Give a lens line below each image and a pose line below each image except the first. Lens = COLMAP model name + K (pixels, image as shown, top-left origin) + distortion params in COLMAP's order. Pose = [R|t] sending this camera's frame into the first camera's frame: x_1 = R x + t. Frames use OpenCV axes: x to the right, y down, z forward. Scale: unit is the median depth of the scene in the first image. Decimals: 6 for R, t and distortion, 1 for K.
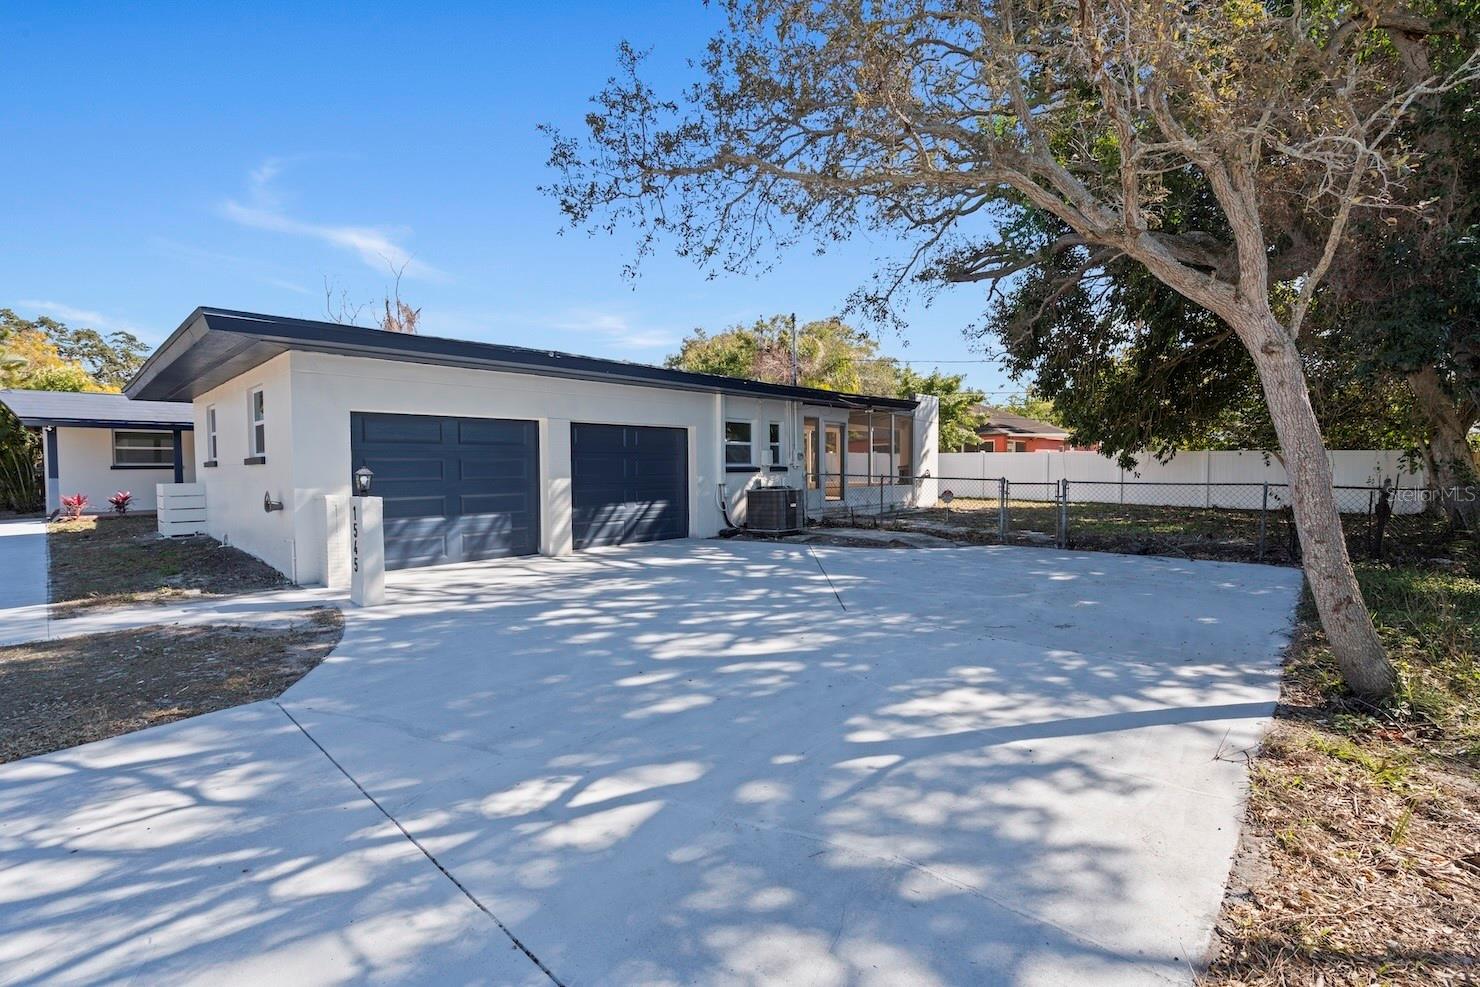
lens RADIAL K [[658.8, 0, 740.0], [0, 658.8, 493.5], [0, 0, 1]] dist [-0.007337, 0.000102]
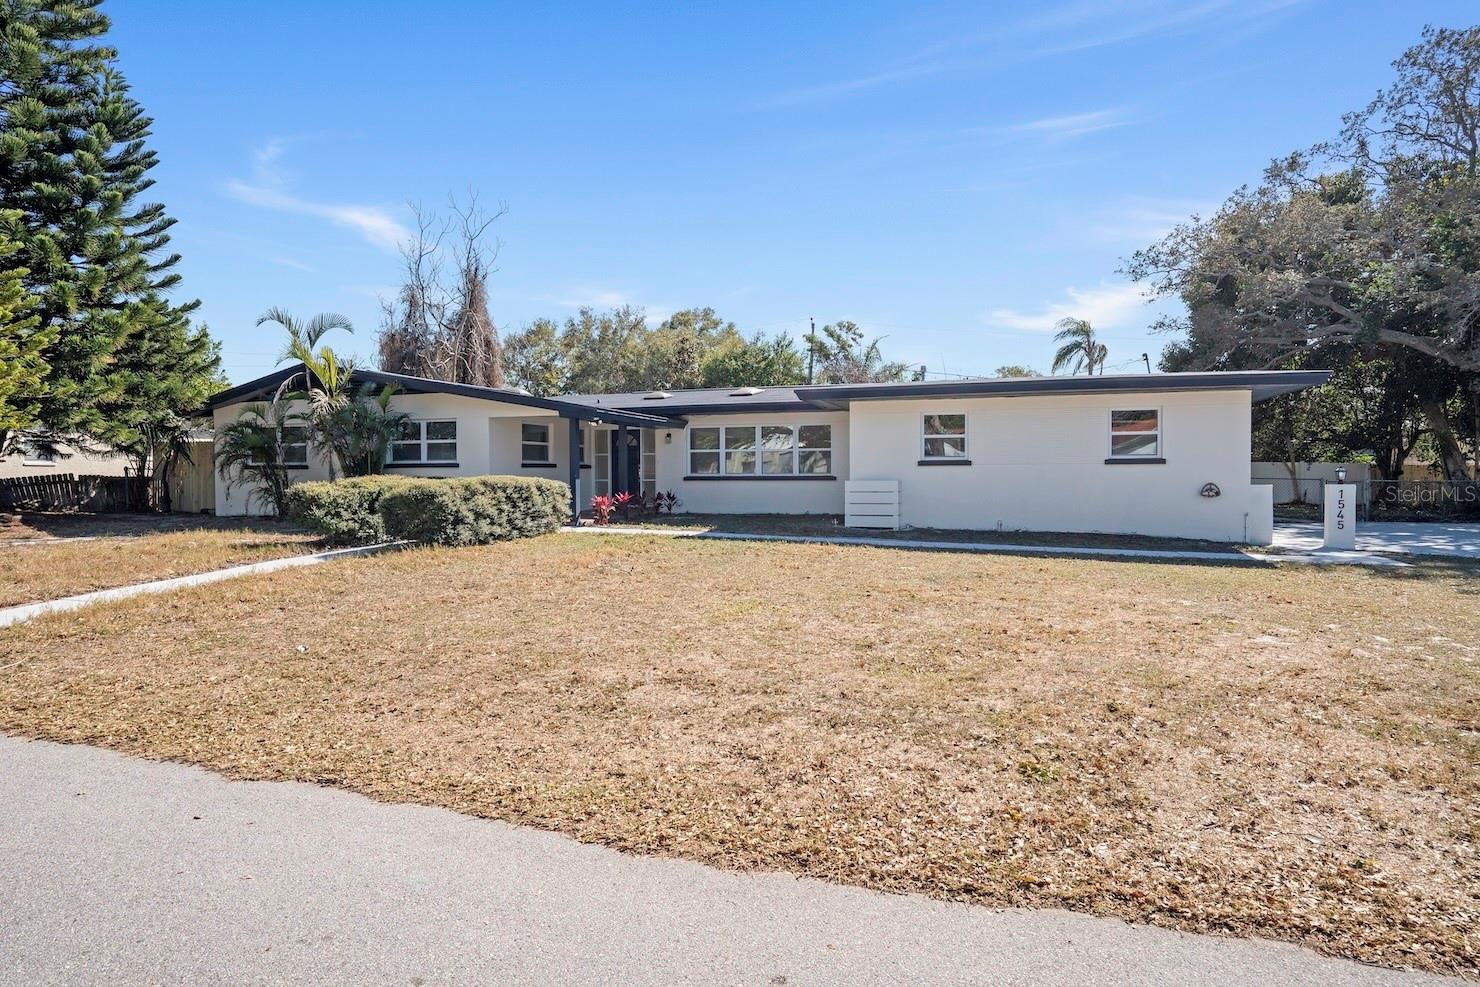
lens RADIAL K [[795.7, 0, 740.0], [0, 795.7, 493.5], [0, 0, 1]] dist [-0.062813, 0.043445]
pose [[0.906899, -0.004539, 0.421323, -1.484870], [0.011189, 0.999849, -0.013315, 0.019226], [-0.421199, 0.016789, 0.906813, -0.084945]]
